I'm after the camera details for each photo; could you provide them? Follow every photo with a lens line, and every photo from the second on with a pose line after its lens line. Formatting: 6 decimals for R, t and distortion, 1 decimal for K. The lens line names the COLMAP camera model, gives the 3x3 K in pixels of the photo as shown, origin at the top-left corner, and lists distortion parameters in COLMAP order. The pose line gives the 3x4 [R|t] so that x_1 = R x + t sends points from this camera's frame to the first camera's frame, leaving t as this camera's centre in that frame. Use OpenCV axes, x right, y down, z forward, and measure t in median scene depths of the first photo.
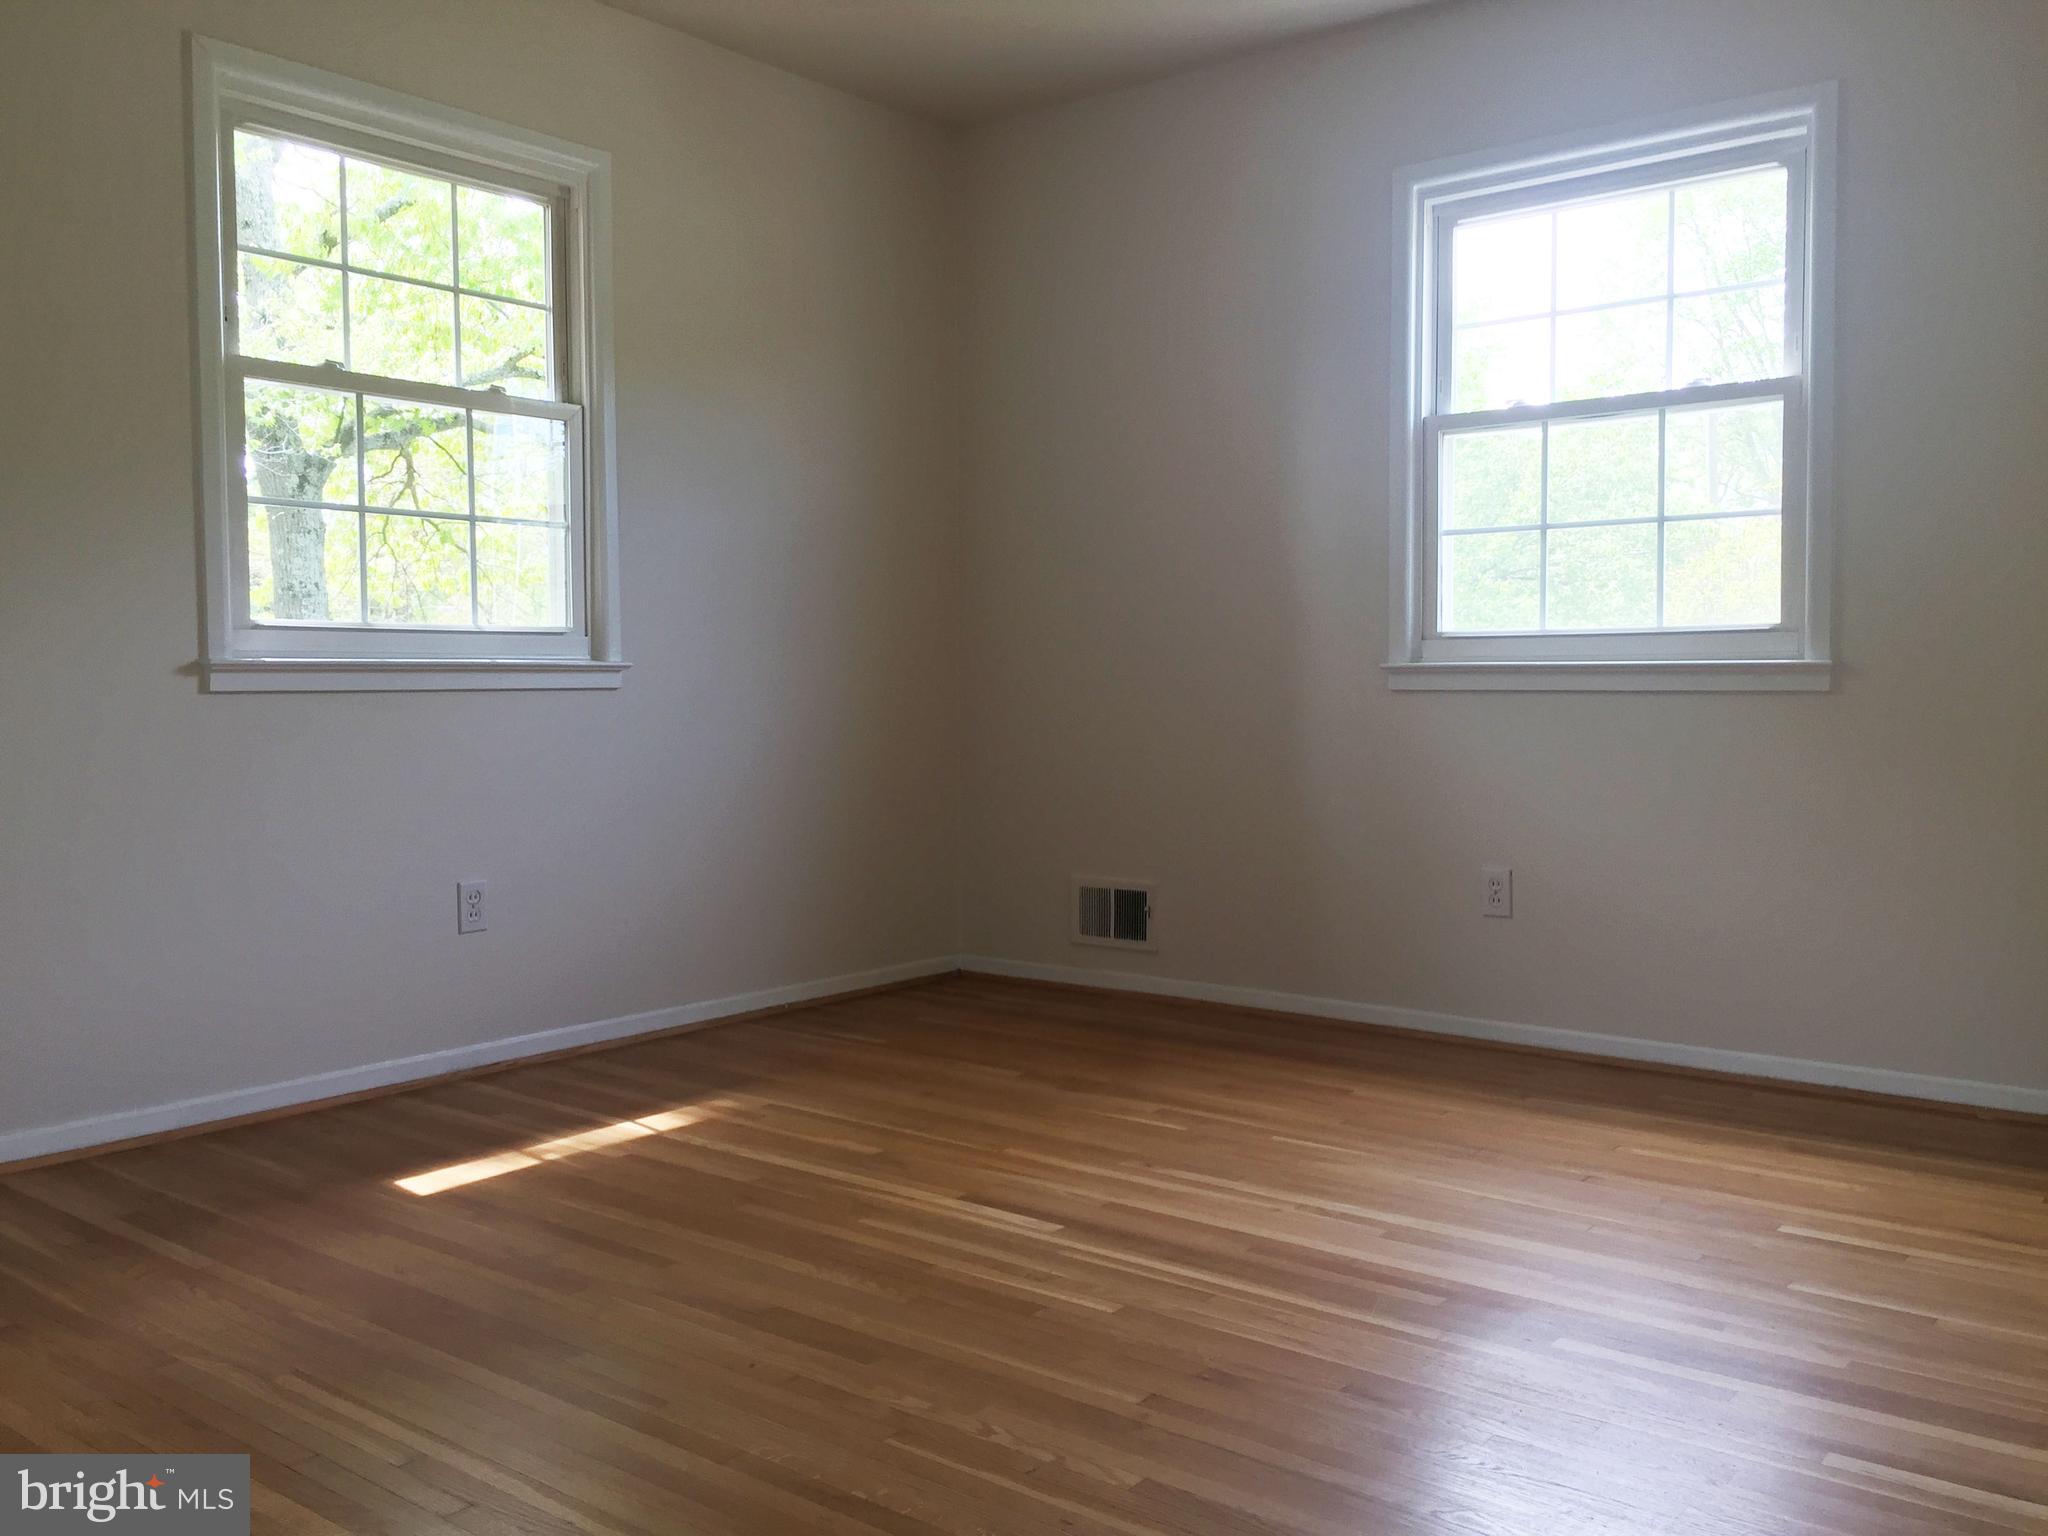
lens RADIAL K [[1728.9, 0, 1025.2], [0, 1728.9, 769.8], [0, 0, 1]] dist [0.045693, -0.046517]
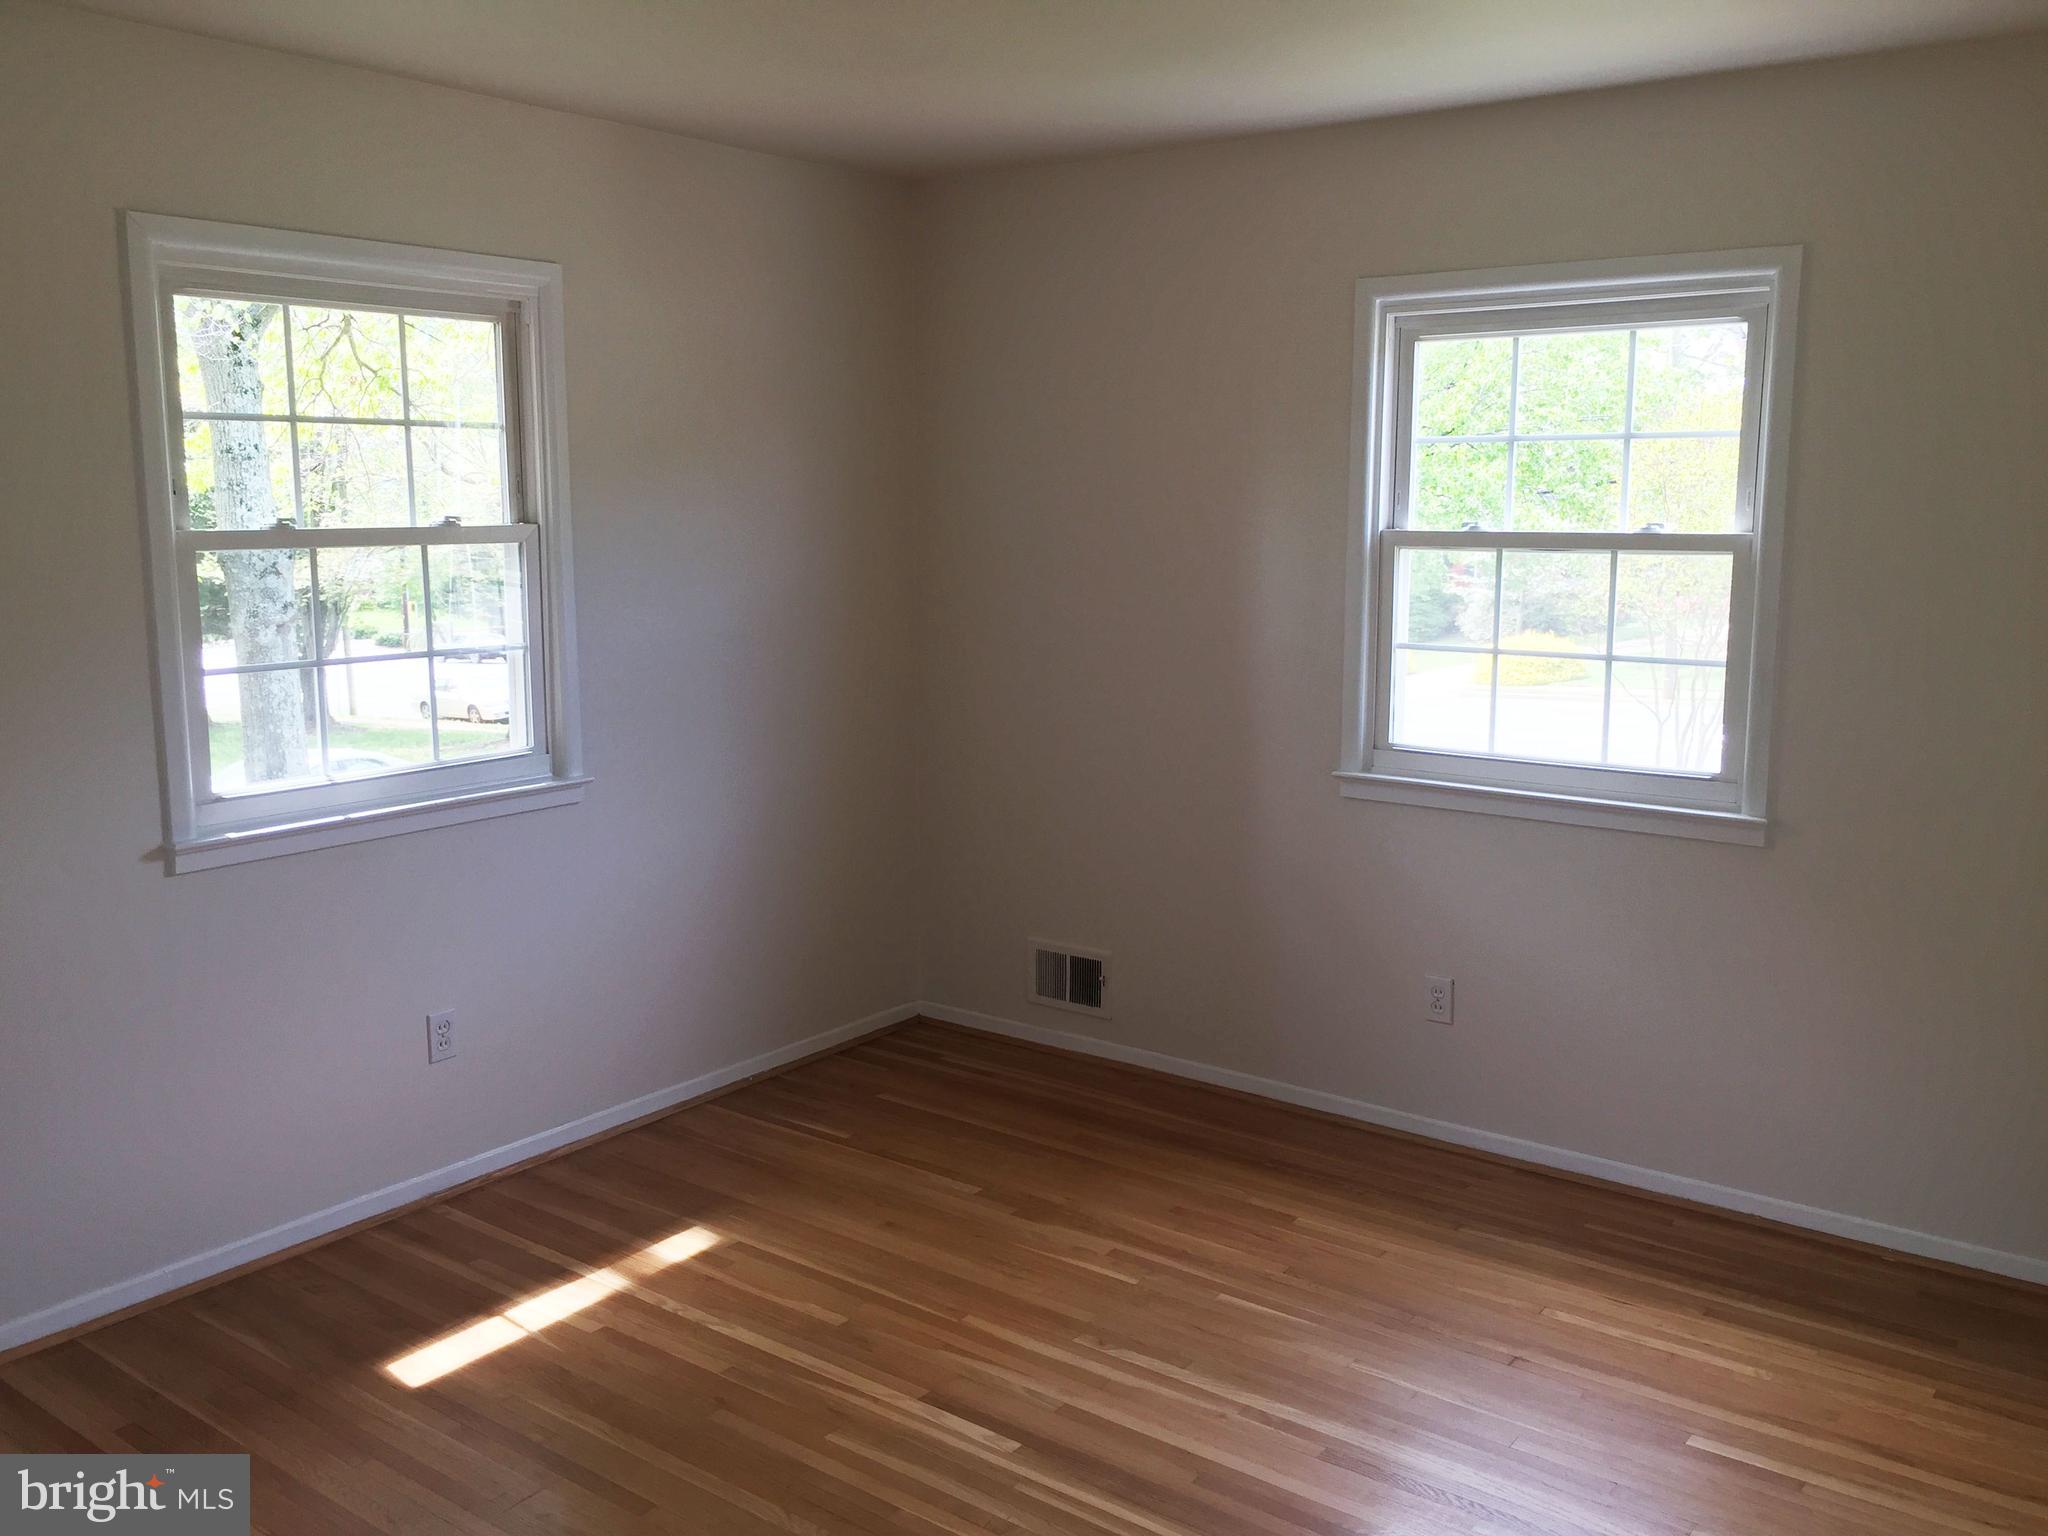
lens RADIAL K [[1728.9, 0, 1023.5], [0, 1728.9, 745.8], [0, 0, 1]] dist [0.045693, -0.046517]
pose [[0.999678, 0.001862, 0.025294, -0.002687], [-0.004533, 0.994362, 0.105940, -0.207219], [-0.024954, -0.106020, 0.994051, -0.006742]]
